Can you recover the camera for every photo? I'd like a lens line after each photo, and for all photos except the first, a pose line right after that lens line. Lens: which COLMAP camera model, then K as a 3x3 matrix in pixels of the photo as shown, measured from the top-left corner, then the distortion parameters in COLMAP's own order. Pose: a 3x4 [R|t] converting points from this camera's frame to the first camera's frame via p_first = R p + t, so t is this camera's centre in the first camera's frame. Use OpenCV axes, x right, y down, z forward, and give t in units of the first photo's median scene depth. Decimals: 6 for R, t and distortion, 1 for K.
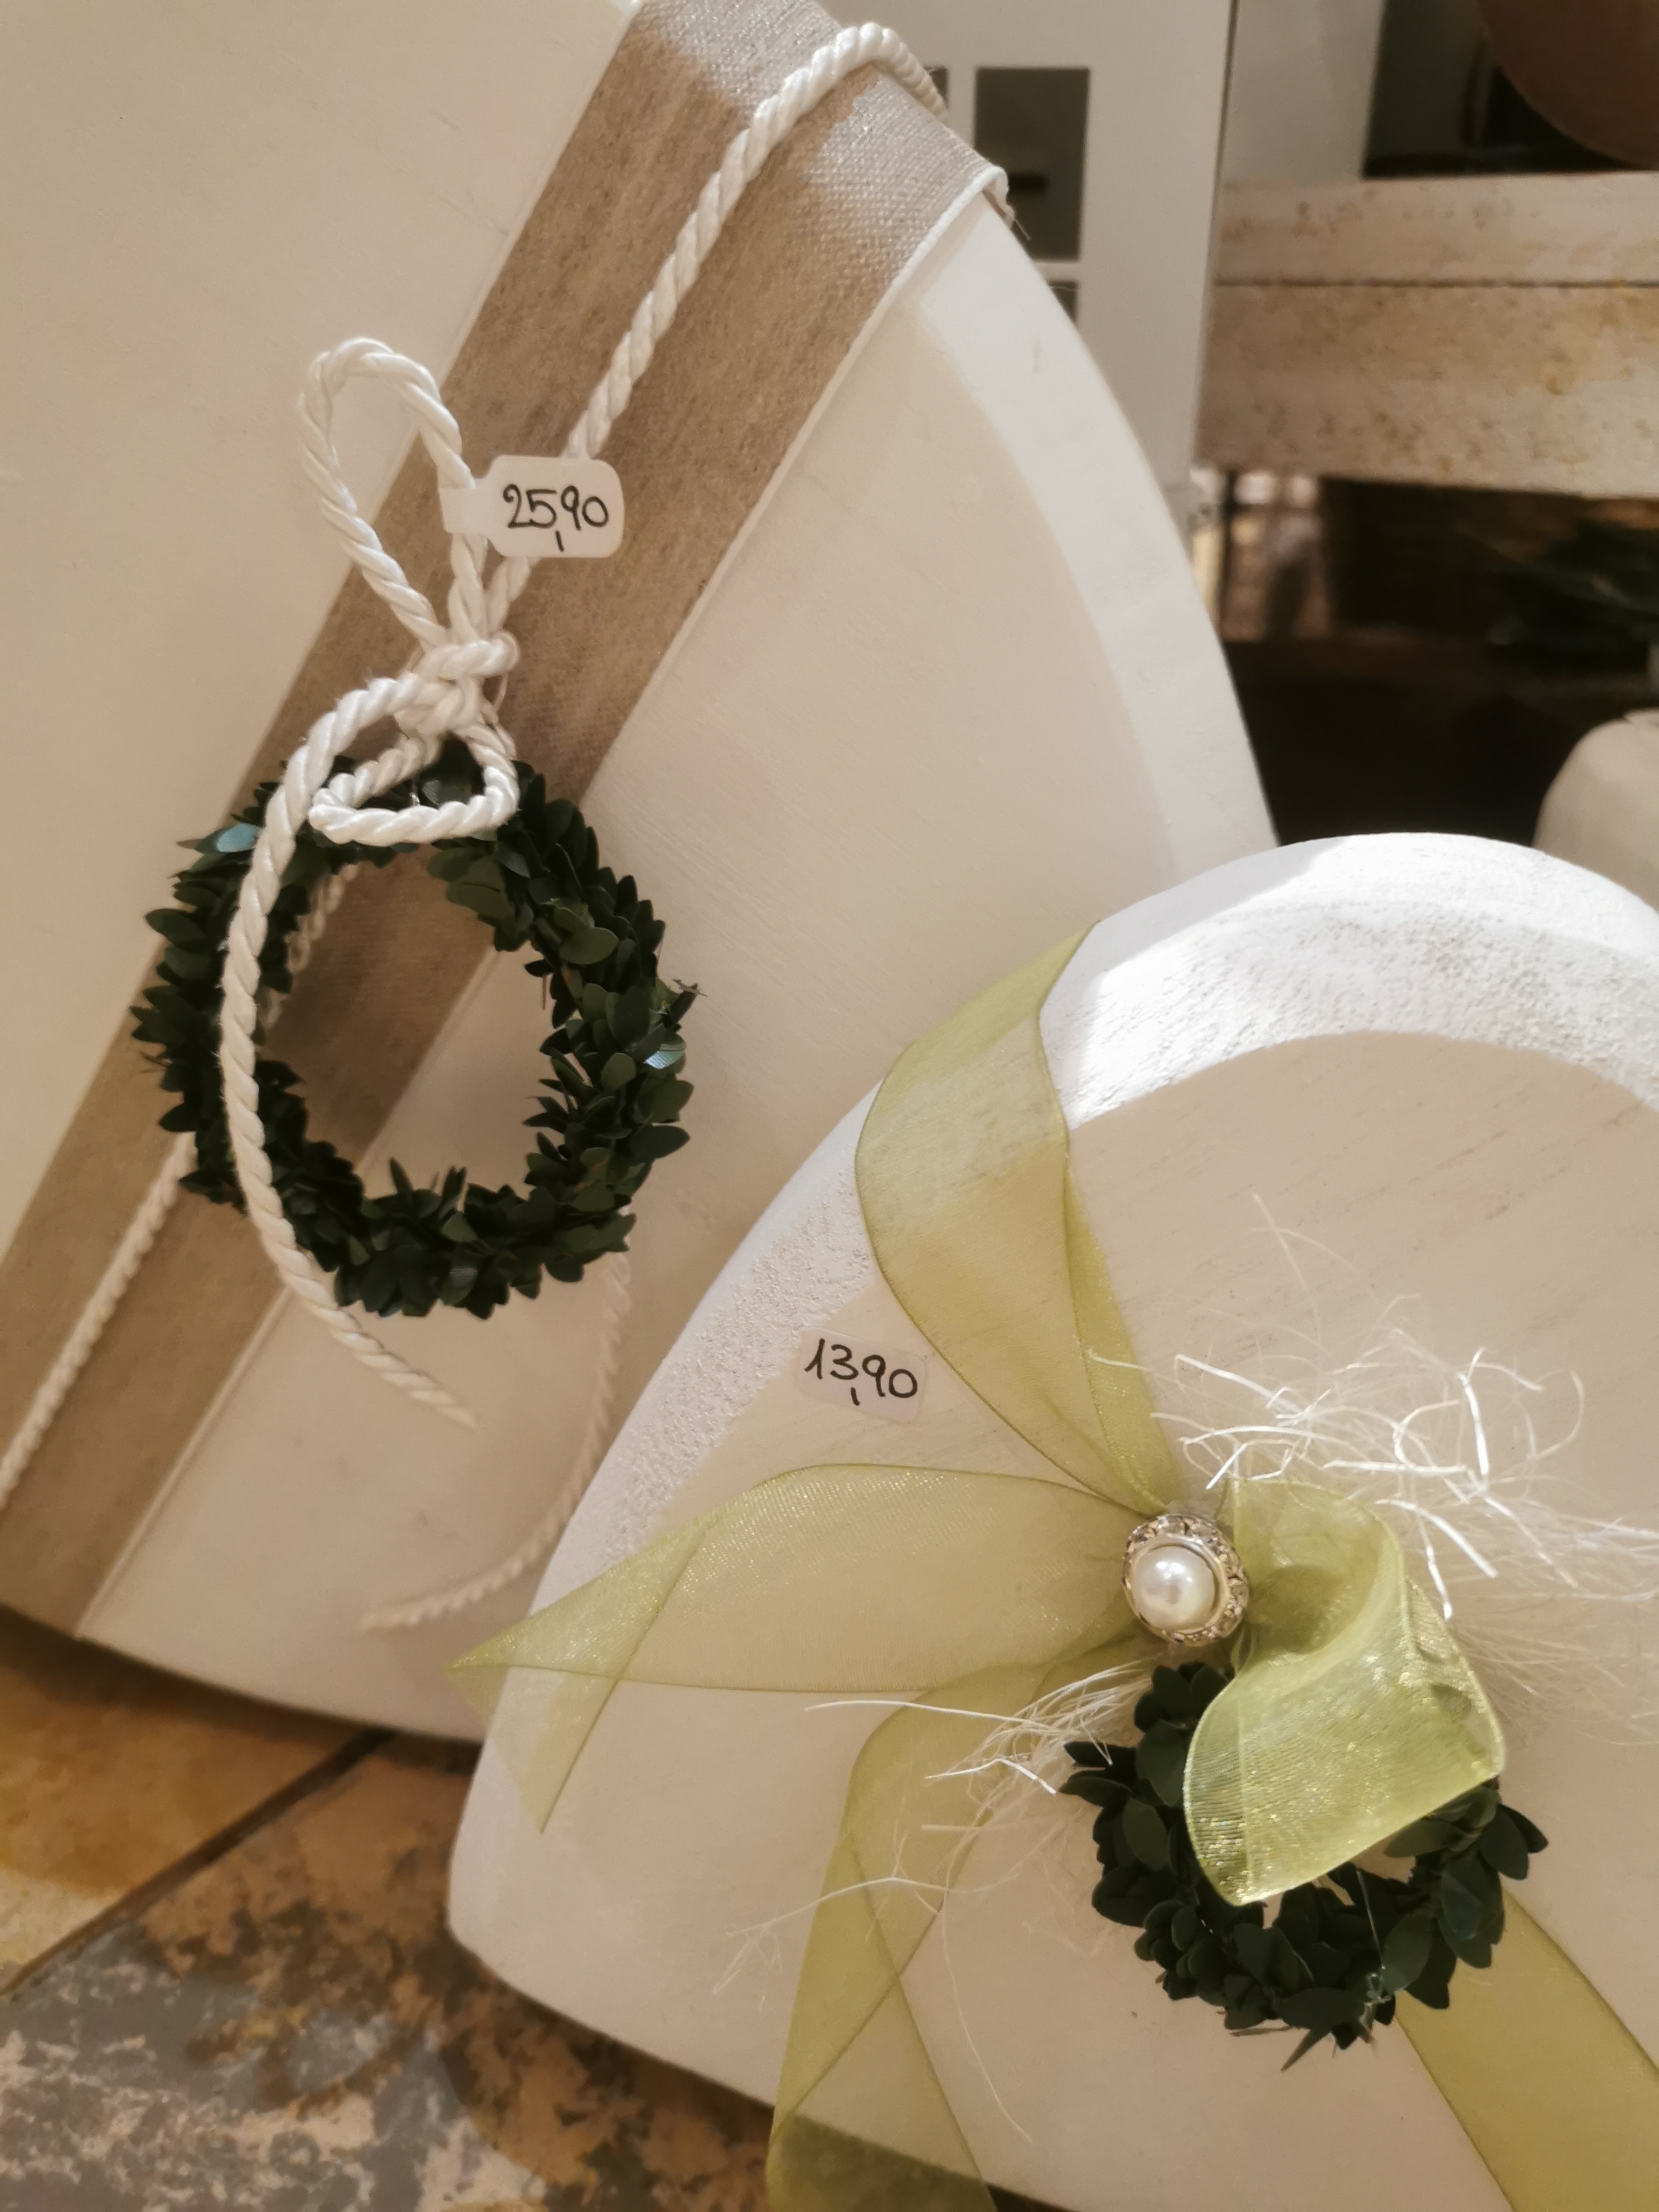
lens RADIAL K [[1742.2, 0, 829.5], [0, 1742.2, 1106.0], [0, 0, 1]] dist [-0.000600, 0.000940]
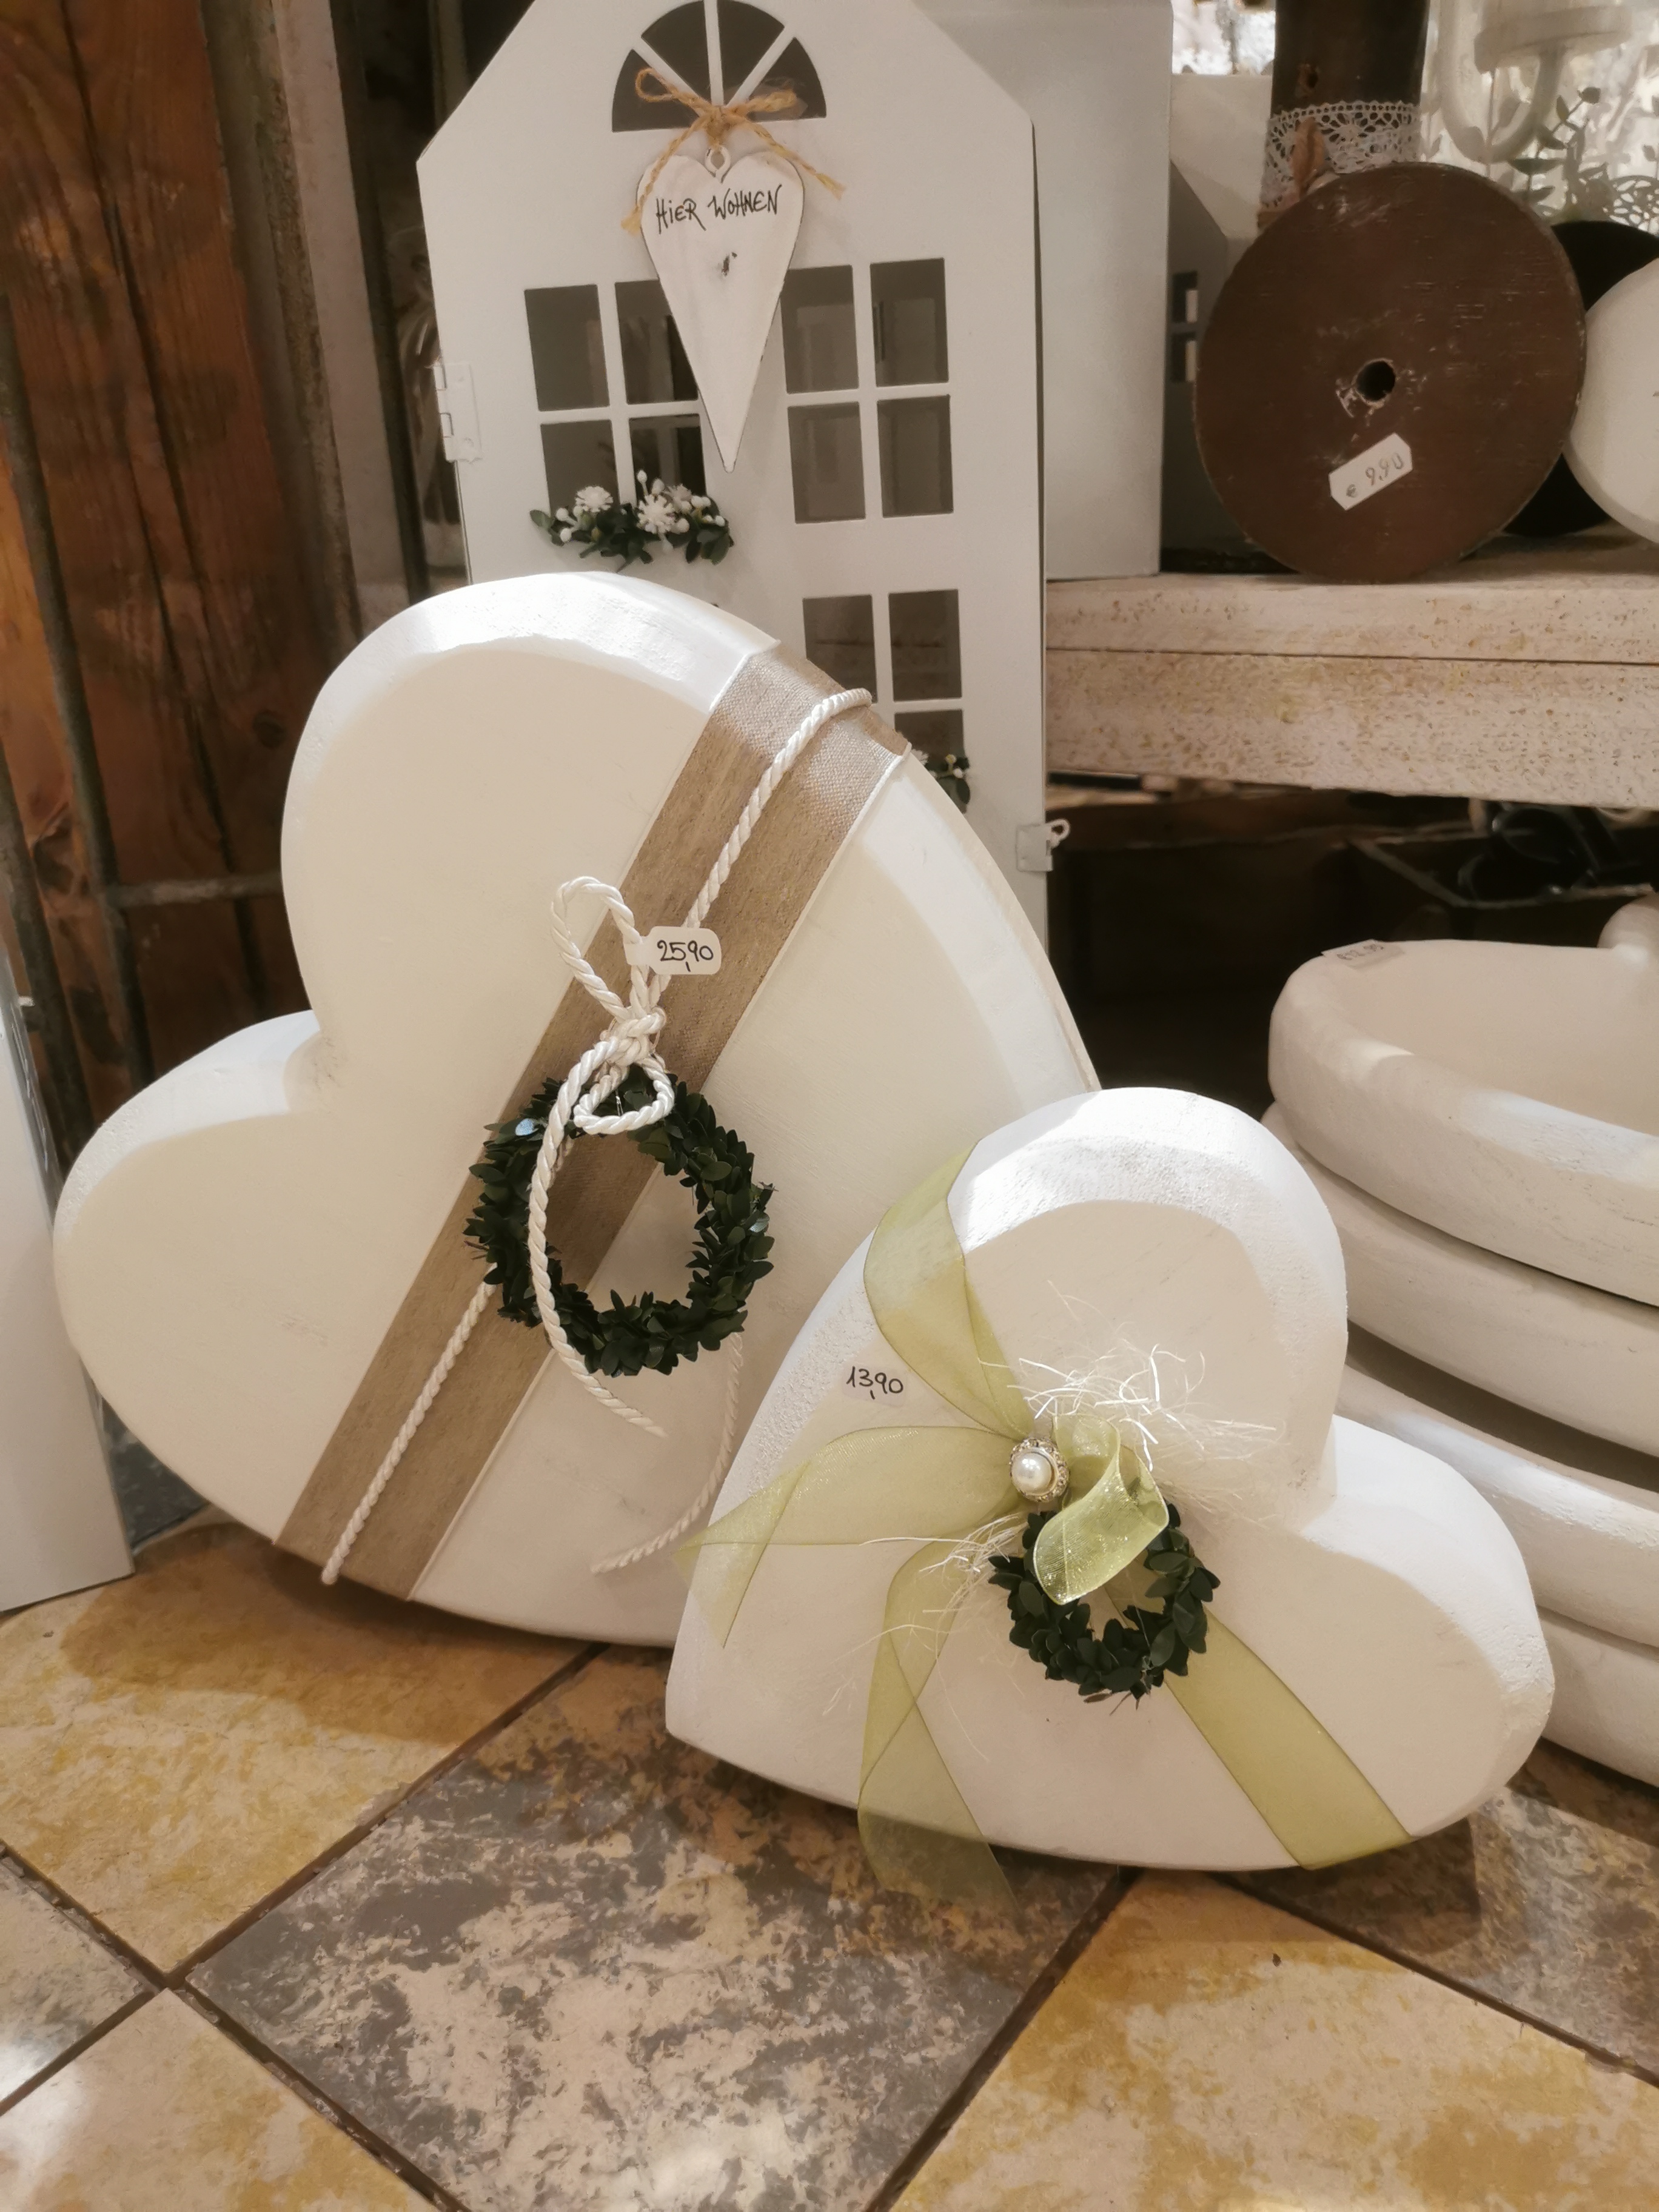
lens RADIAL K [[1557.5, 0, 829.5], [0, 1557.5, 1106.0], [0, 0, 1]] dist [0.020798, -0.000608]
pose [[0.997112, -0.075756, -0.005397, 0.000210], [0.075305, 0.995404, -0.059165, -0.050775], [0.009854, 0.058588, 0.998234, -0.678989]]
